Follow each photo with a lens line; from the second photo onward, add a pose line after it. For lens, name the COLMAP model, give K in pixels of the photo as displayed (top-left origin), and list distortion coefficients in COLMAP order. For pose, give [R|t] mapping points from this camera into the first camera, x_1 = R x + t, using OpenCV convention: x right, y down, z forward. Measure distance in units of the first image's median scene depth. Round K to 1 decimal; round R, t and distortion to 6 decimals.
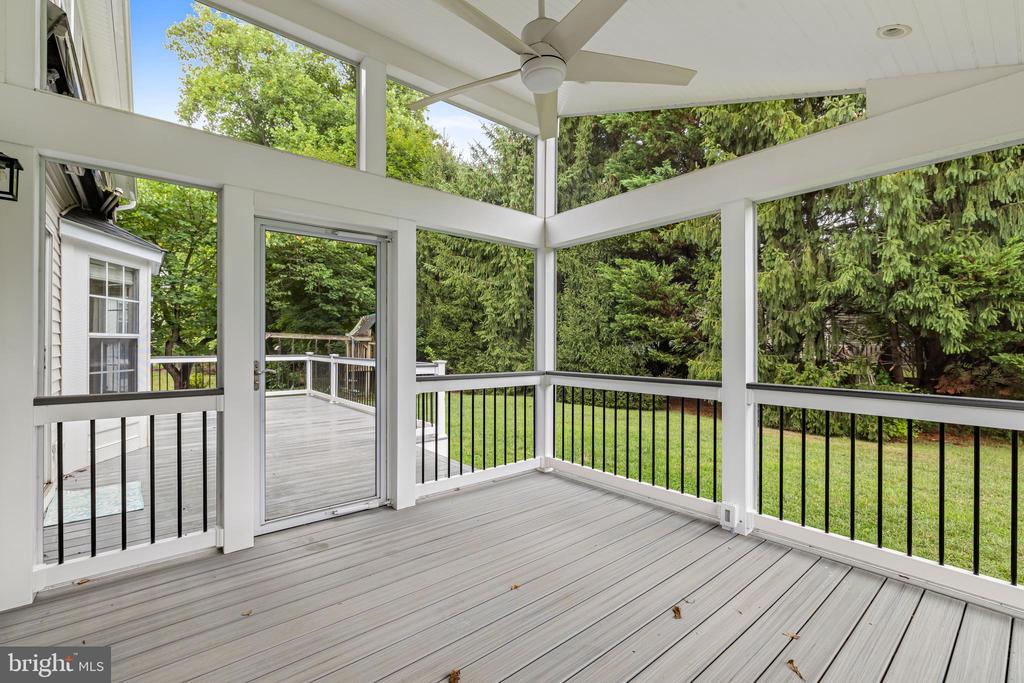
lens RADIAL K [[442.9, 0, 512.0], [0, 442.9, 341.5], [0, 0, 1]] dist [0.000415, 0.000379]
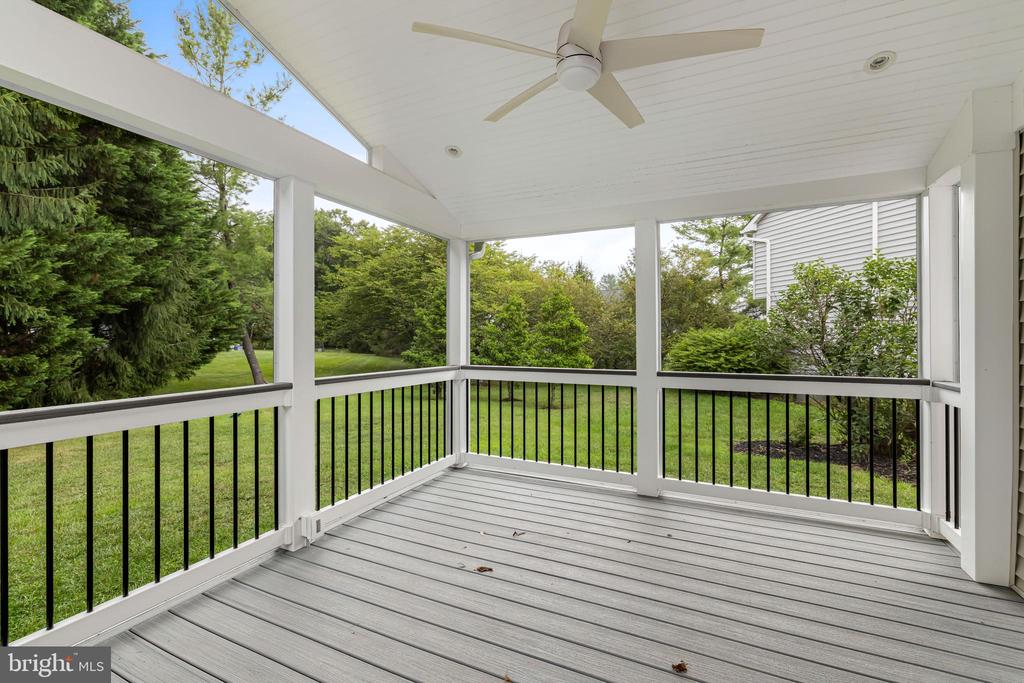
lens RADIAL K [[442.9, 0, 512.0], [0, 442.9, 341.5], [0, 0, 1]] dist [0.000415, 0.000379]
pose [[-0.412103, -0.005718, 0.911119, -0.650927], [0.003294, 0.999964, 0.007766, 0.006715], [-0.911131, 0.006202, -0.412070, 1.297966]]
